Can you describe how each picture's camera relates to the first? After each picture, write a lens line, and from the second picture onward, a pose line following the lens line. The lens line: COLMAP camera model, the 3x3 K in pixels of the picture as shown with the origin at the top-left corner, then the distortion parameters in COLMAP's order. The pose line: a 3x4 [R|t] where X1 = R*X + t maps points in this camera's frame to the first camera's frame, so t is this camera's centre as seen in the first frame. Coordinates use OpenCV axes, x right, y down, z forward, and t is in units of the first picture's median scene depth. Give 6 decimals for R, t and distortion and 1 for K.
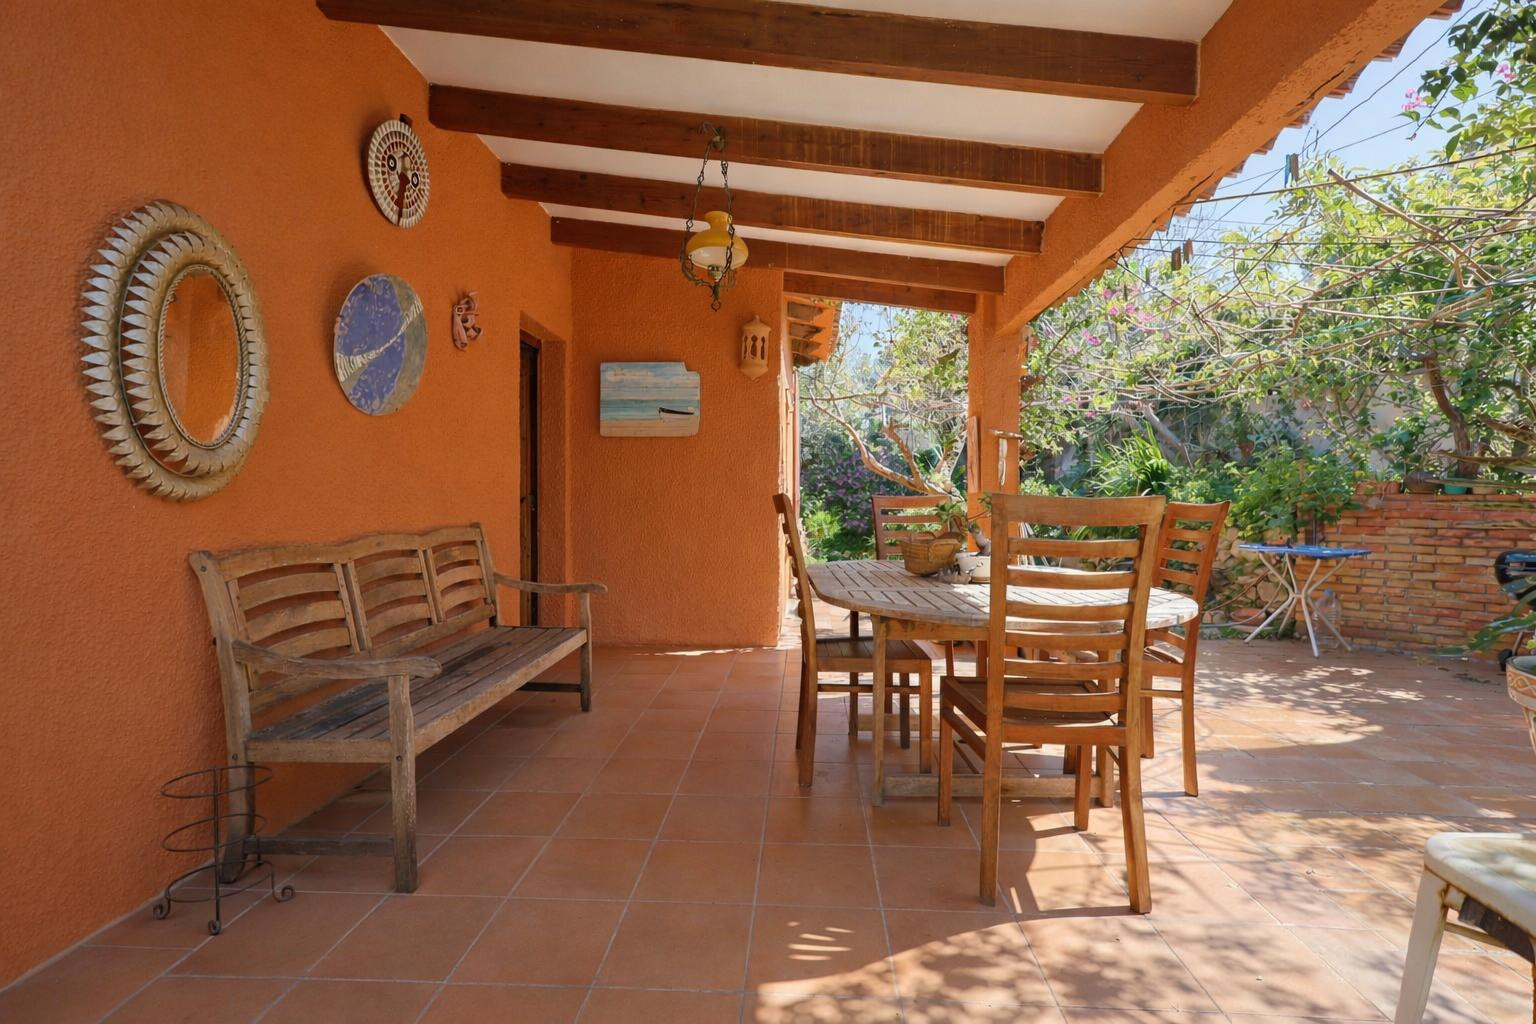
lens RADIAL K [[680.7, 0, 771.7], [0, 680.7, 501.4], [0, 0, 1]] dist [-0.005040, -0.000125]
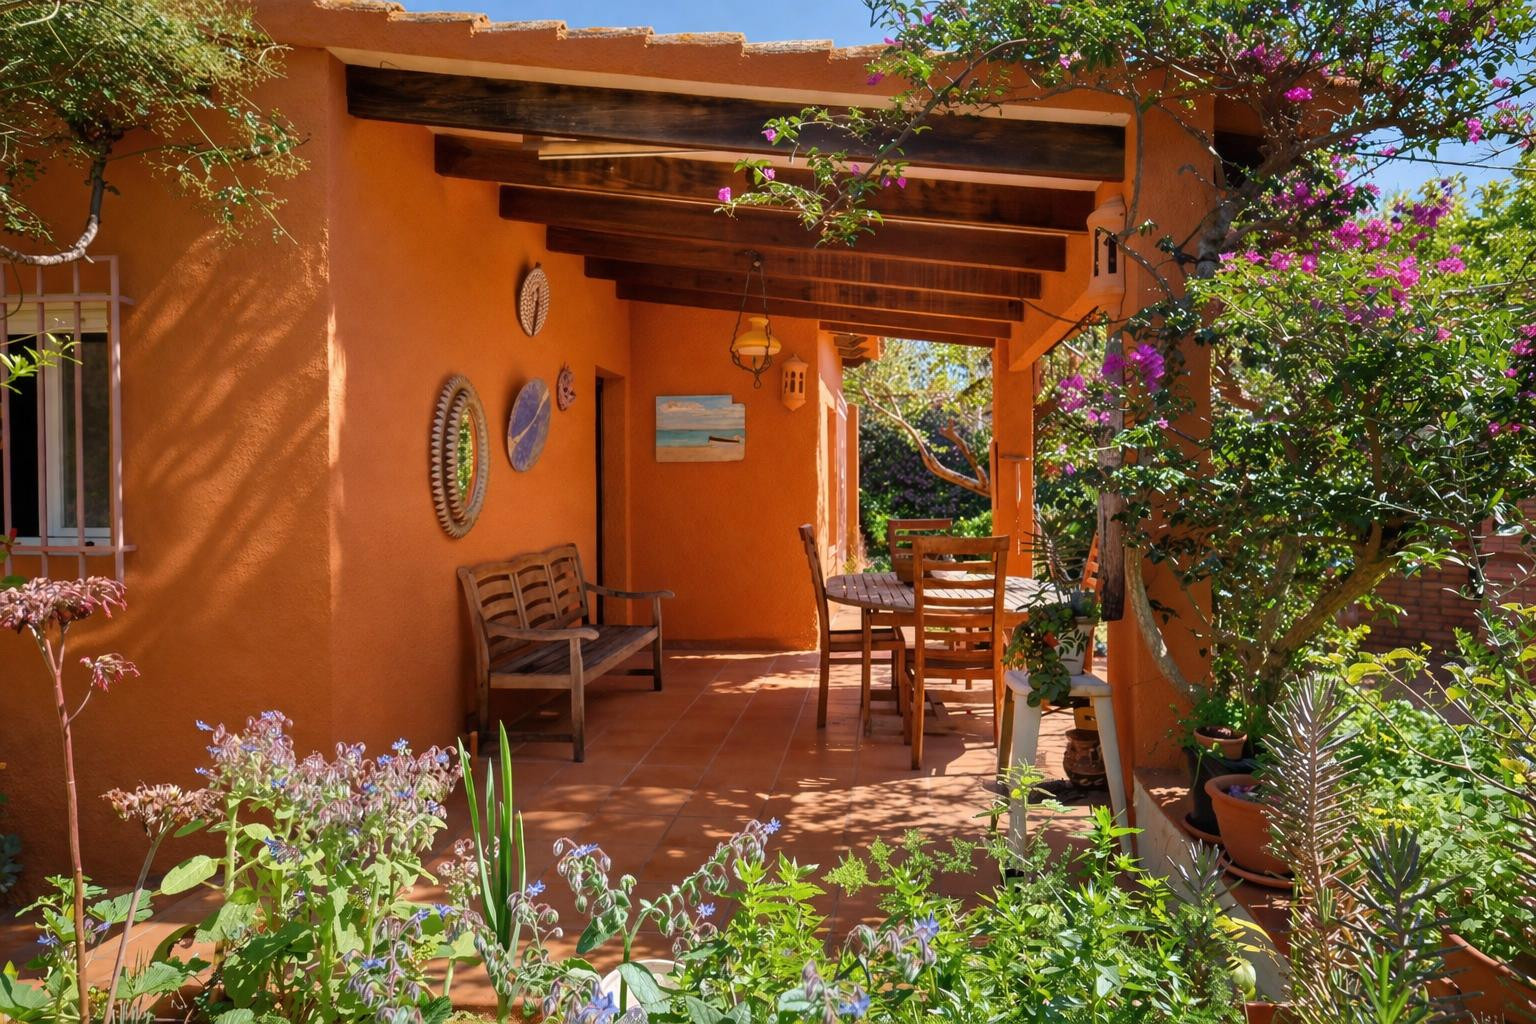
lens RADIAL K [[711.7, 0, 768.0], [0, 711.7, 512.0], [0, 0, 1]] dist [0.001213, 0.000363]
pose [[0.997341, -0.005504, -0.072669, 0.032984], [0.005563, 0.999984, 0.000618, -0.027555], [0.072665, -0.001021, 0.997356, -0.324415]]
